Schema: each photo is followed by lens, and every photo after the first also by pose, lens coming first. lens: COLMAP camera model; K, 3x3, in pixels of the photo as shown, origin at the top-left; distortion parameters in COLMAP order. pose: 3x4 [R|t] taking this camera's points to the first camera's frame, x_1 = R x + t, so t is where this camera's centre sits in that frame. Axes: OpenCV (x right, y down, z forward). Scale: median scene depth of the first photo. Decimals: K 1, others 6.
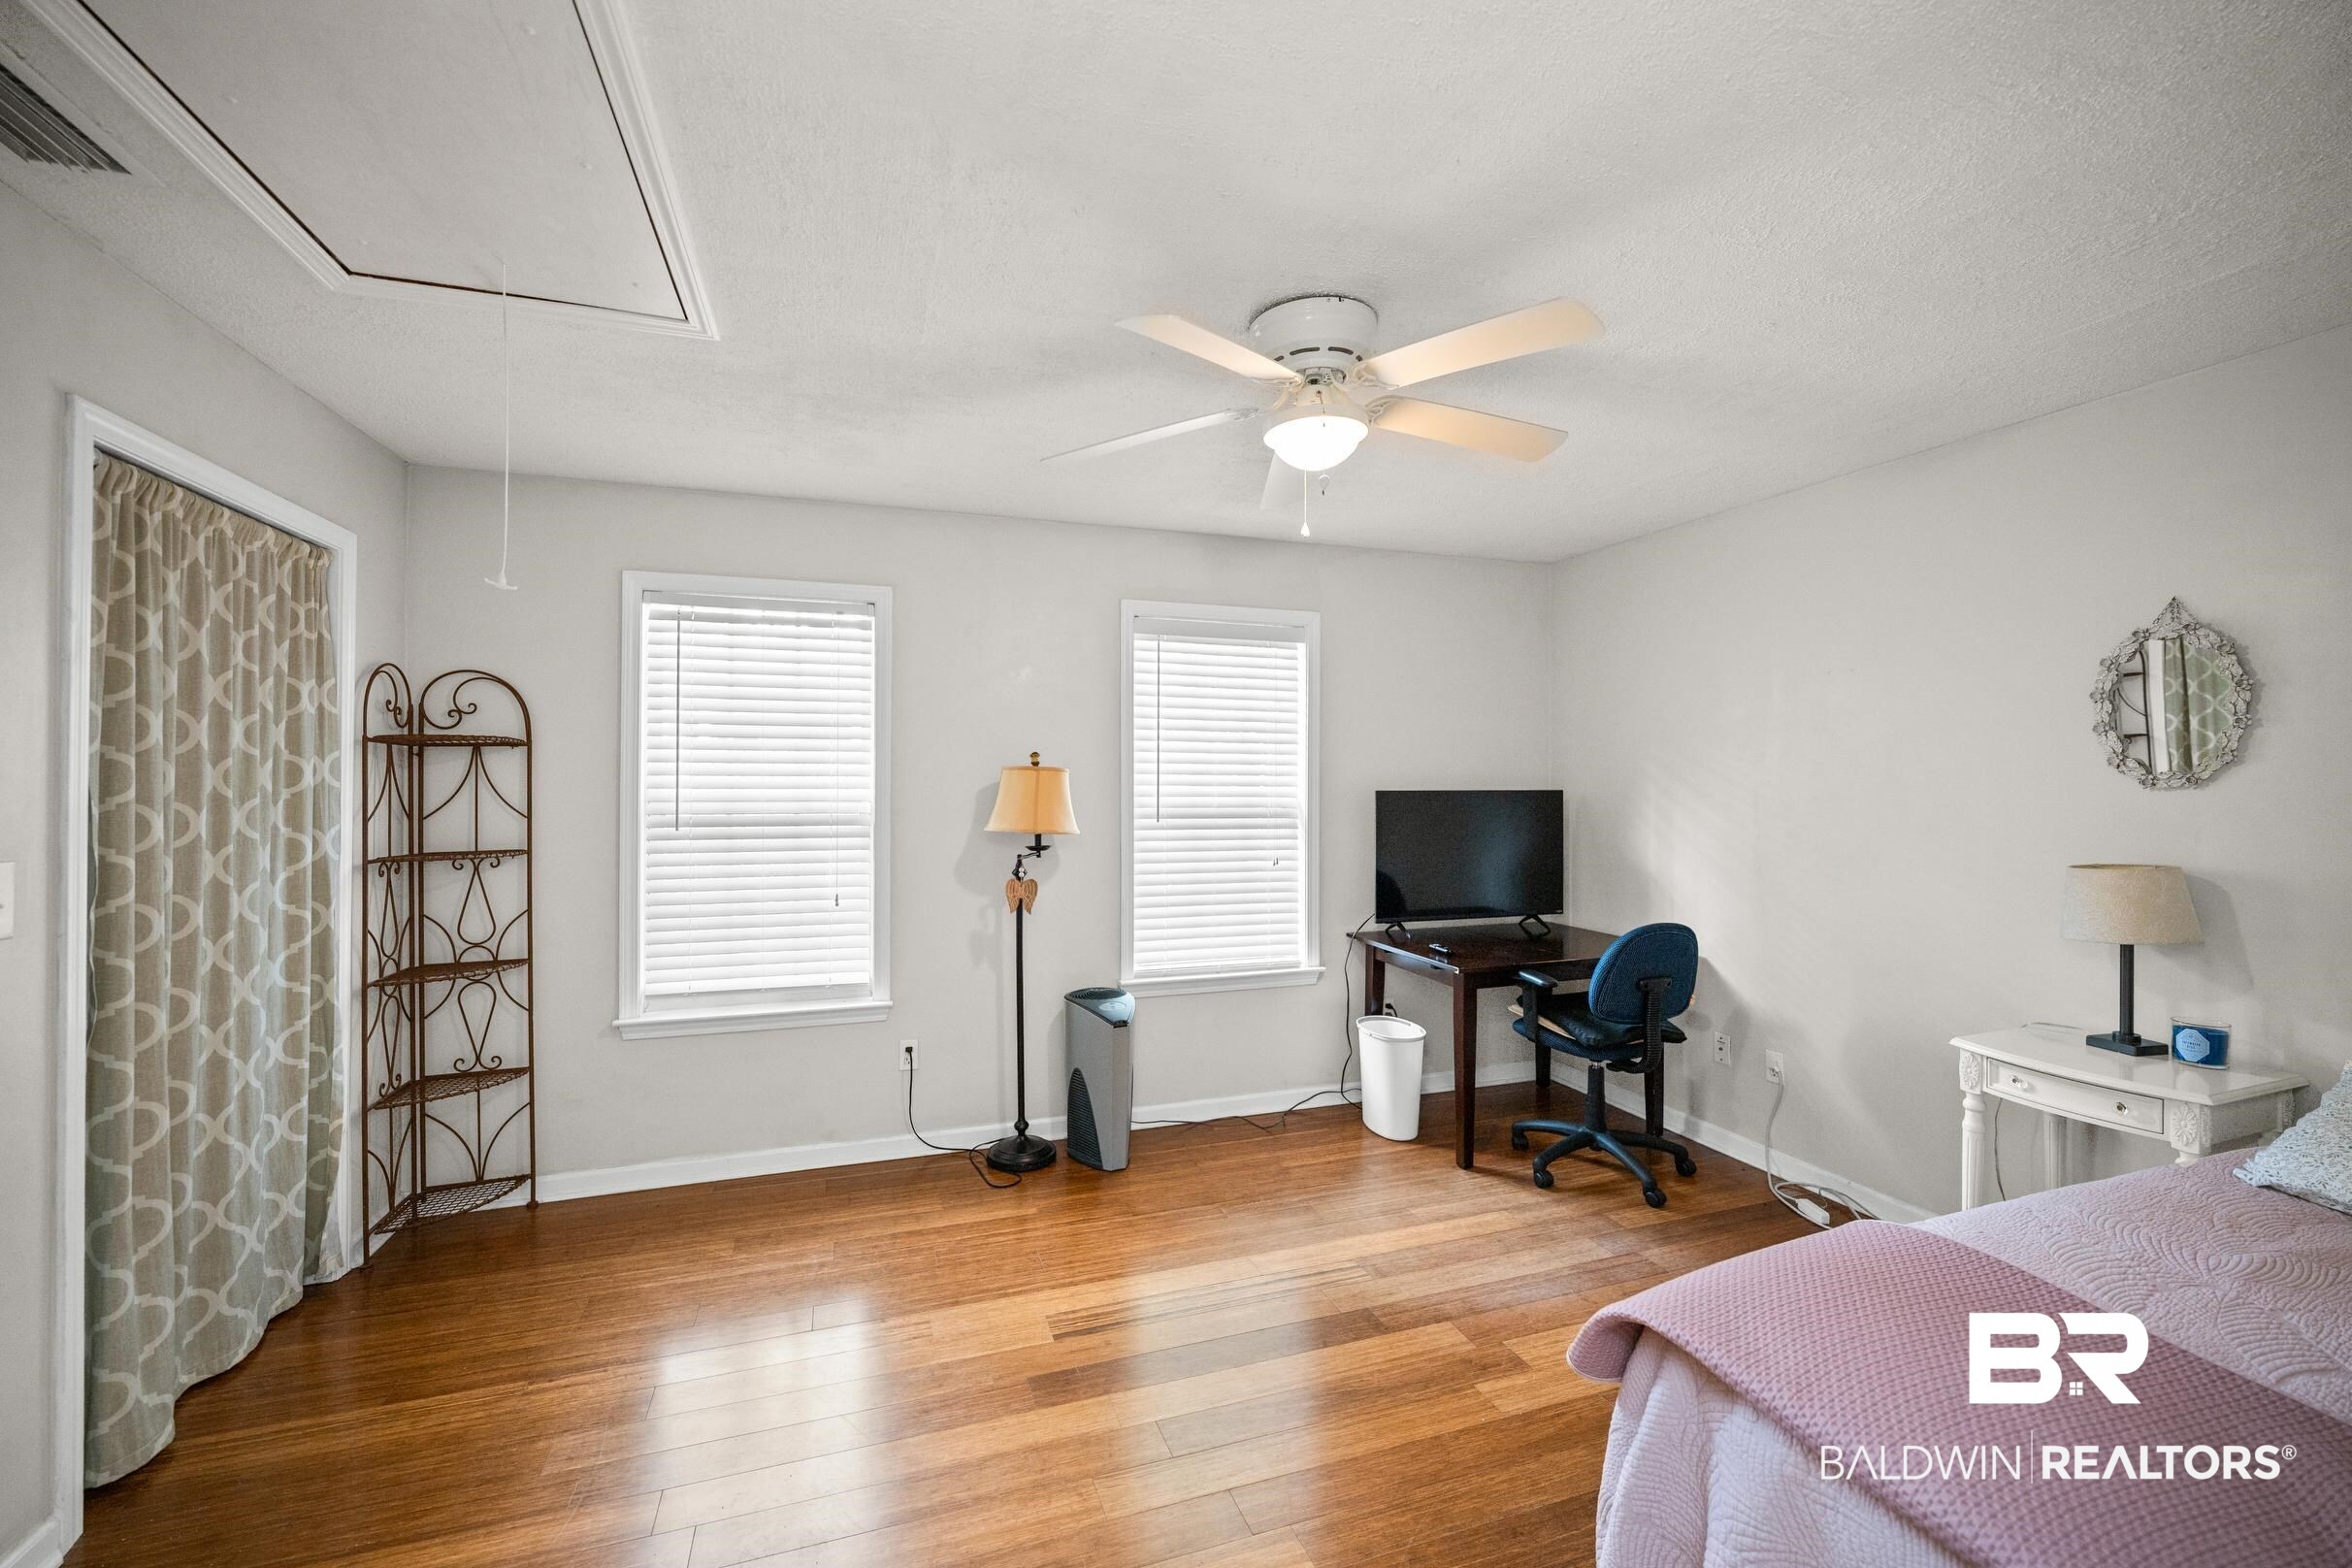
lens RADIAL K [[949.2, 0, 1173.9], [0, 949.2, 776.3], [0, 0, 1]] dist [-0.005818, -0.000266]
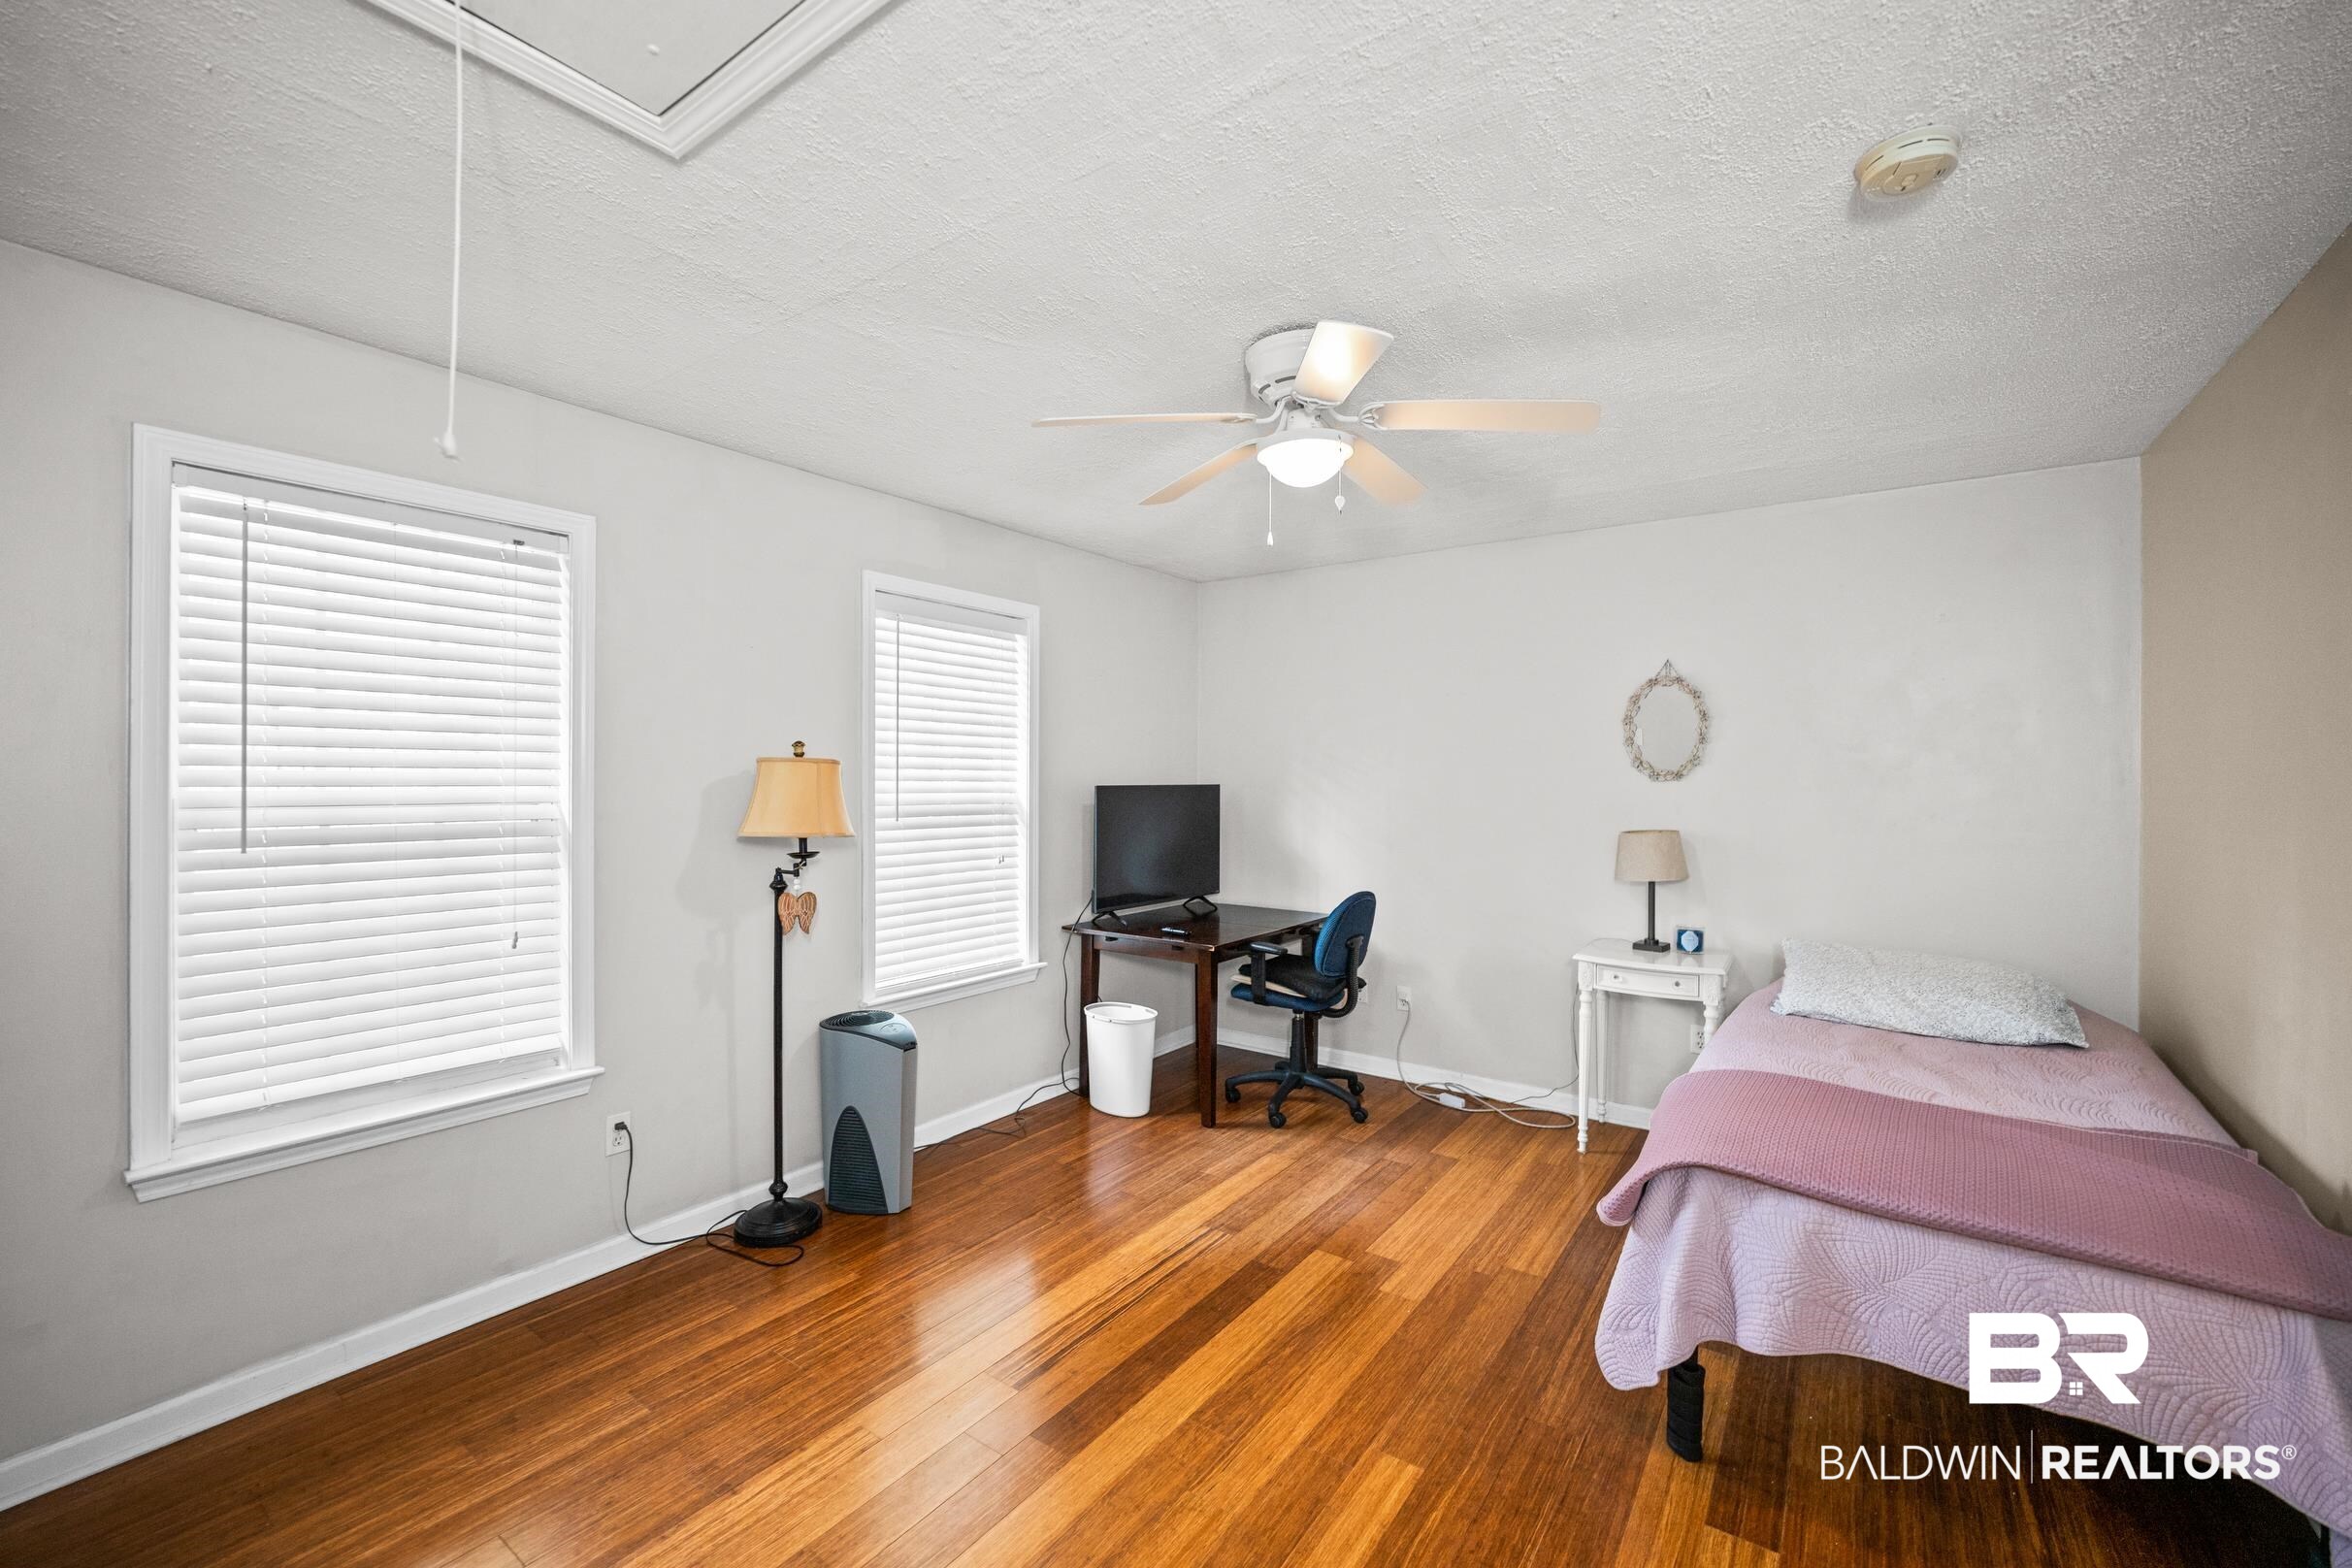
lens RADIAL K [[959.8, 0, 1171.1], [0, 959.8, 781.2], [0, 0, 1]] dist [-0.003008, -0.000119]
pose [[0.816922, -0.002065, 0.576745, -0.367486], [-0.002624, 0.999970, 0.007297, 0.003107], [-0.576743, -0.007474, 0.816892, 0.115581]]
